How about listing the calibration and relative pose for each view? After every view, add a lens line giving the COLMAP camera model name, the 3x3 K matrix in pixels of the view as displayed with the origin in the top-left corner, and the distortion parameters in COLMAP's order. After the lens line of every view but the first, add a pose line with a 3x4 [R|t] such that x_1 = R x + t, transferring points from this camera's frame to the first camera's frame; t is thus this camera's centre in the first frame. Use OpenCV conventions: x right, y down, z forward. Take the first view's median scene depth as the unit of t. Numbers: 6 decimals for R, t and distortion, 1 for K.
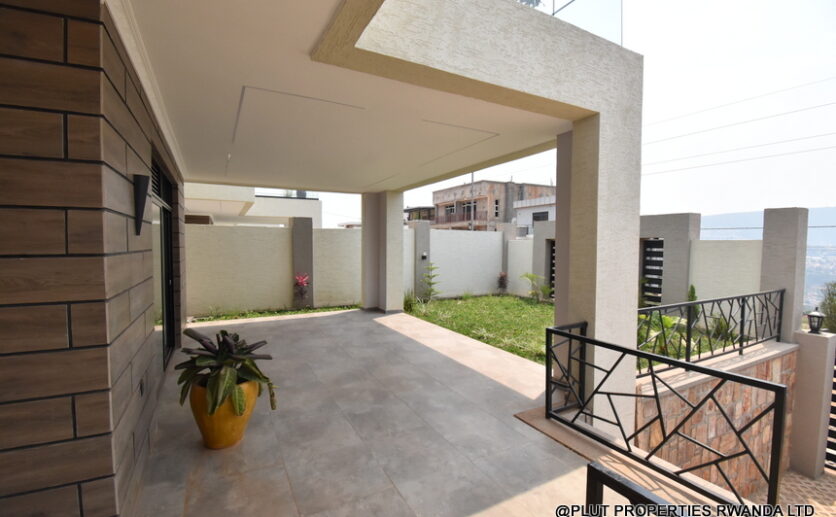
lens RADIAL K [[368.2, 0, 418.0], [0, 368.2, 258.5], [0, 0, 1]] dist [0.018453, -0.022693]
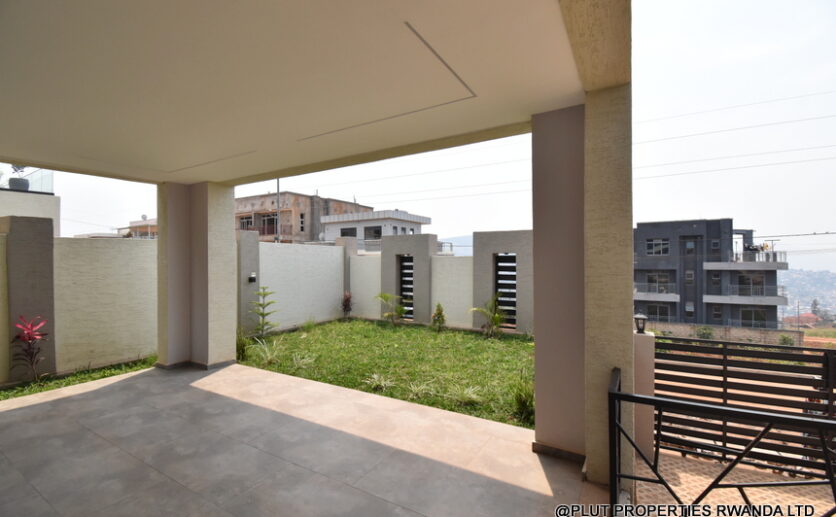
lens RADIAL K [[368.2, 0, 418.0], [0, 368.2, 258.5], [0, 0, 1]] dist [0.018453, -0.022693]
pose [[0.856815, -0.007428, 0.515570, -0.083099], [0.029836, 0.998935, -0.035192, -0.009422], [-0.514759, 0.045535, 0.856125, 0.194955]]
